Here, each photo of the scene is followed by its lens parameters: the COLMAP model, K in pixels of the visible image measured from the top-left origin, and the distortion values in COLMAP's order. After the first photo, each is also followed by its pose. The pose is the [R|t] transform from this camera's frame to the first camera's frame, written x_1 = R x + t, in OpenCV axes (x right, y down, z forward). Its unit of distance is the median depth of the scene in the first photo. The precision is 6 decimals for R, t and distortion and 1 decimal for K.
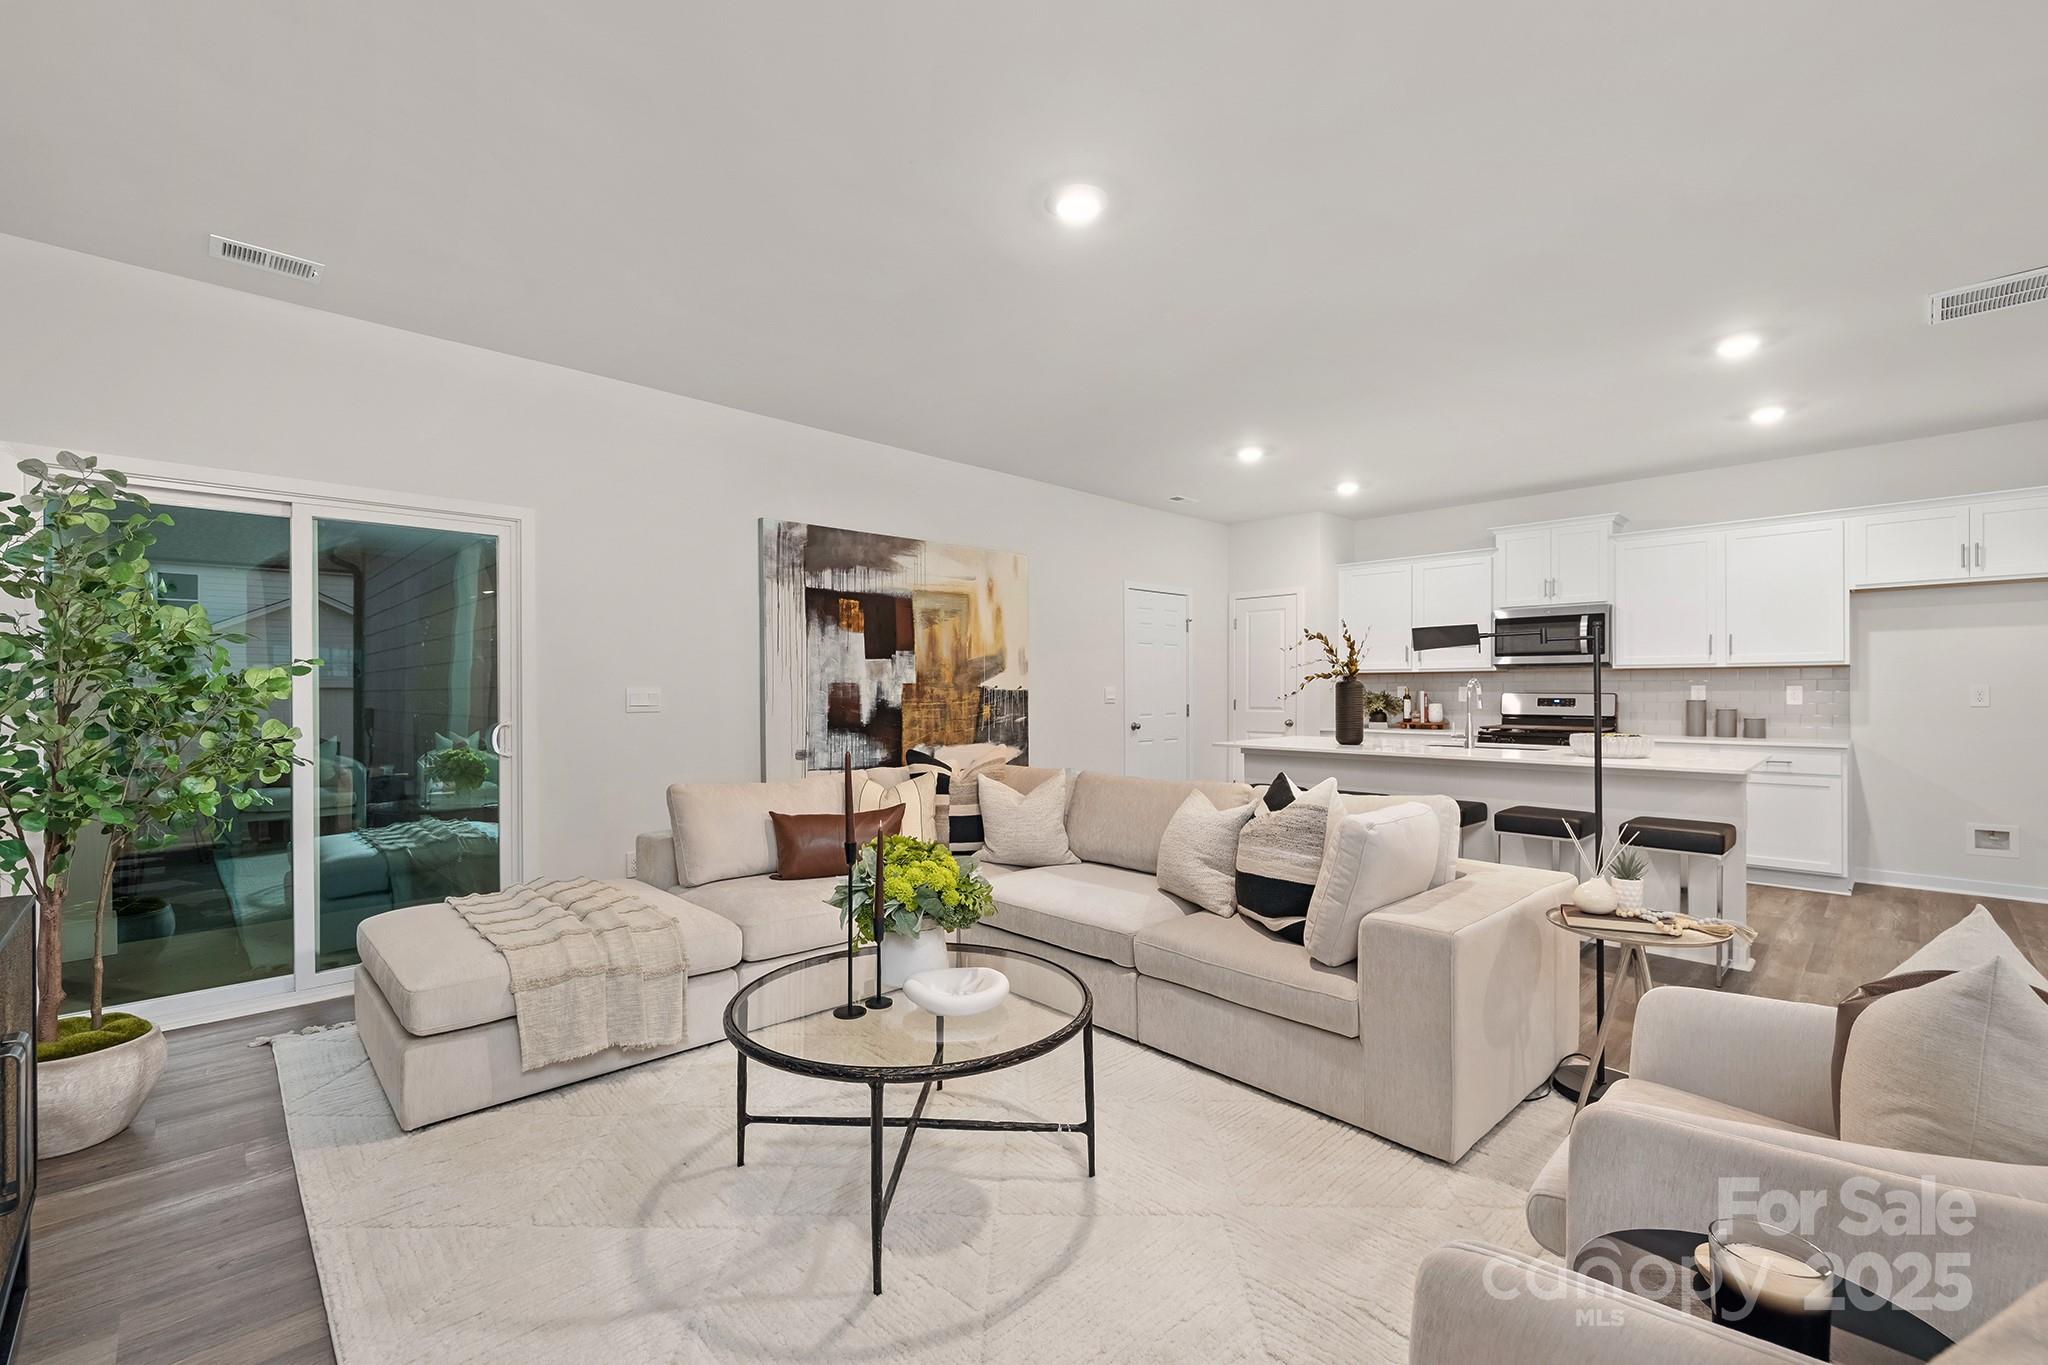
lens RADIAL K [[856.0, 0, 1030.5], [0, 856.0, 691.3], [0, 0, 1]] dist [-0.000541, 0.000040]
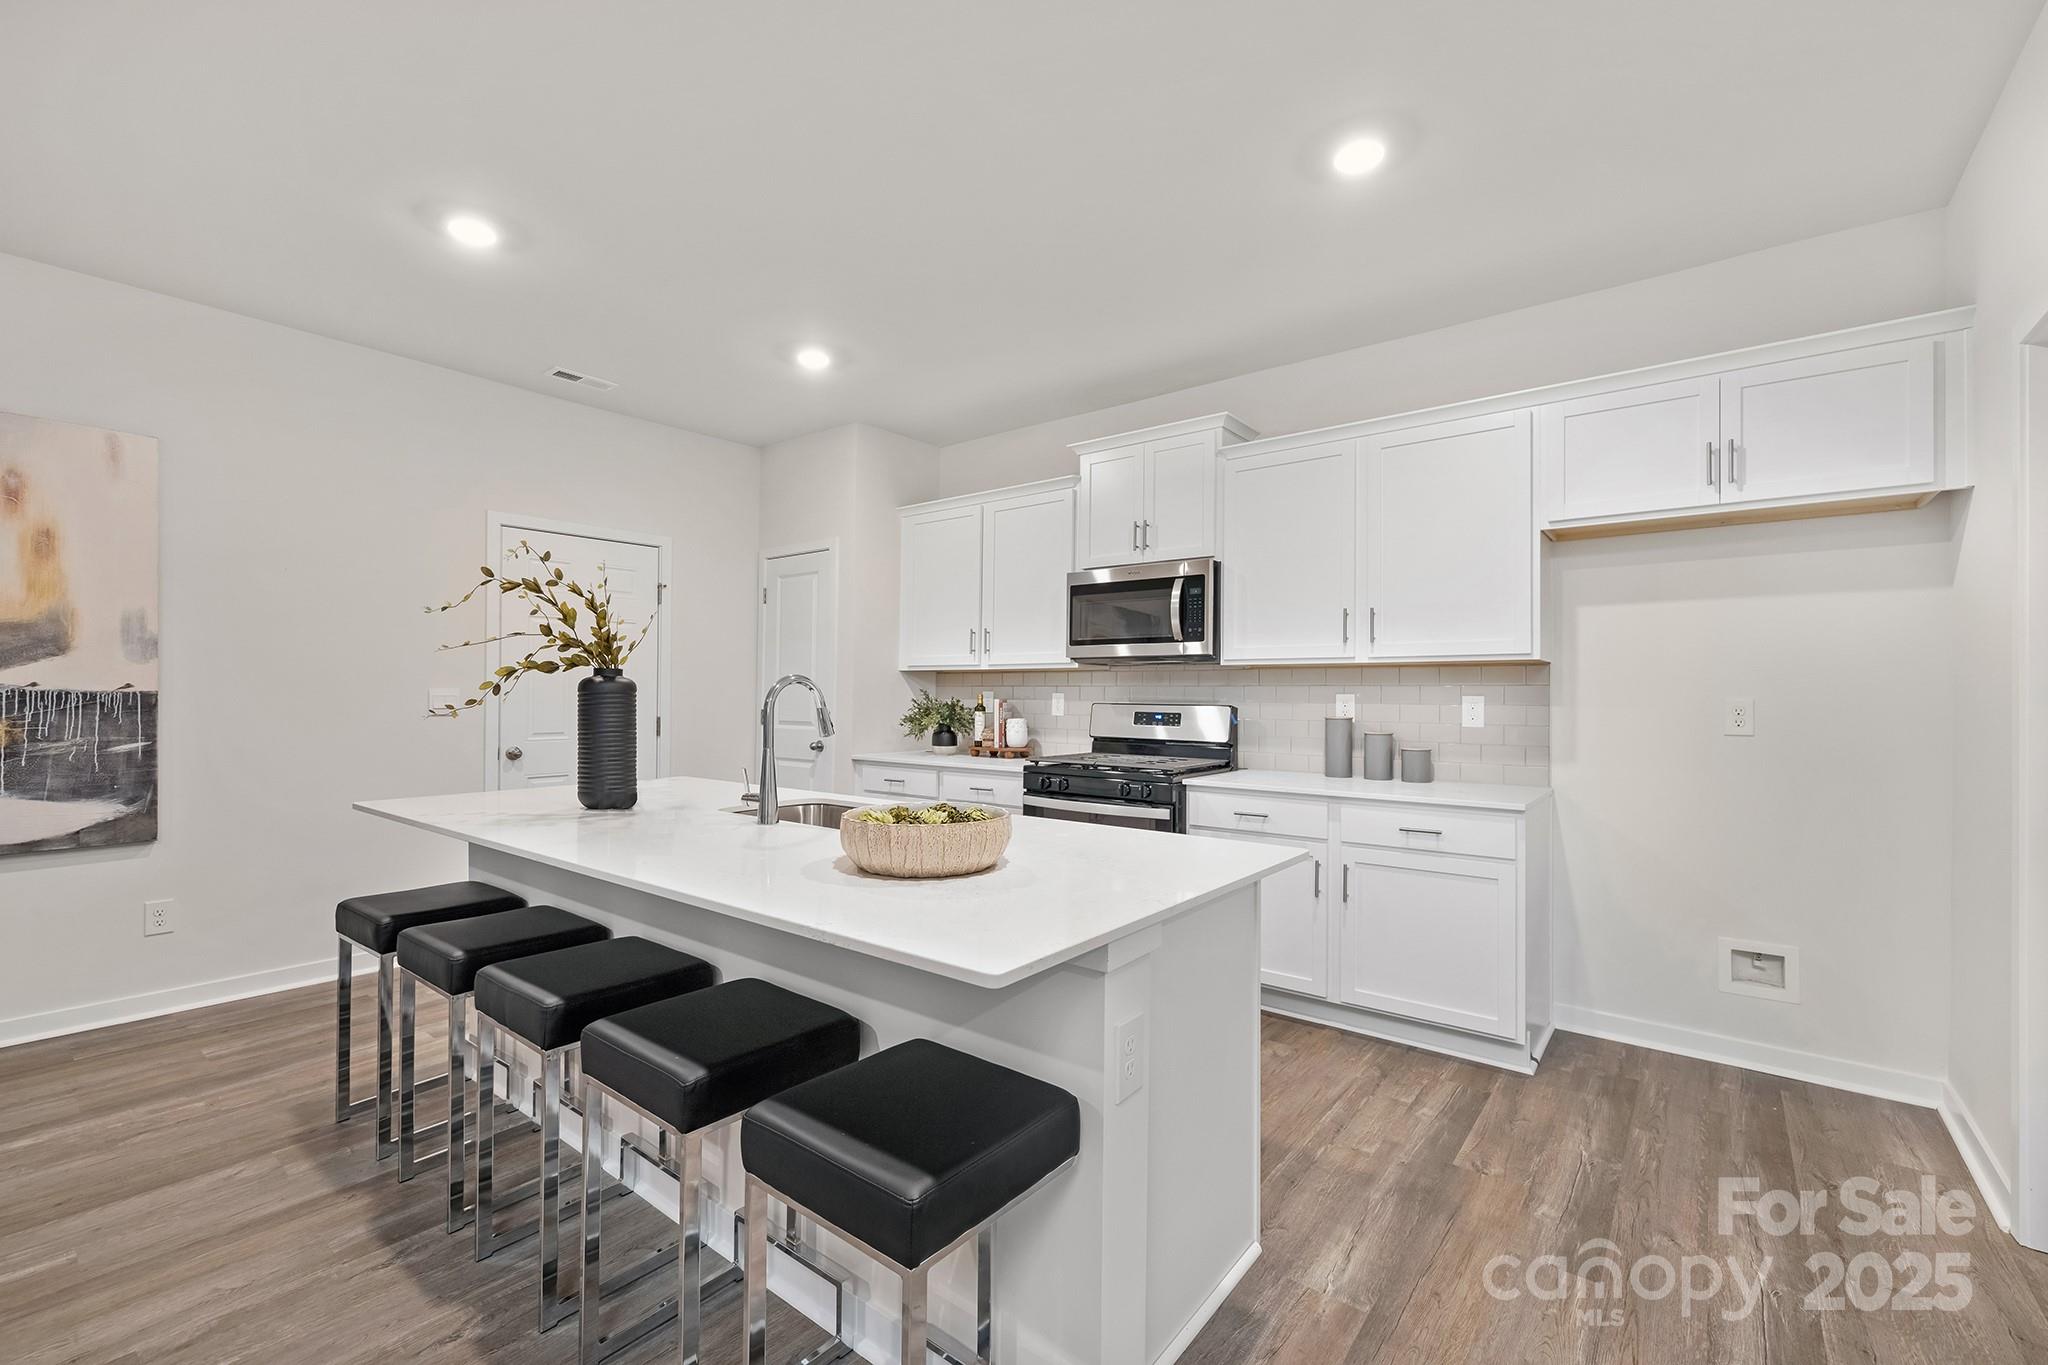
lens RADIAL K [[869.9, 0, 1027.1], [0, 869.9, 684.9], [0, 0, 1]] dist [0.000025, 0.000106]
pose [[0.991859, 0.010208, 0.126929, 0.472024], [-0.008673, 0.999883, -0.012633, -0.003488], [-0.127043, 0.011429, 0.991831, 0.404995]]
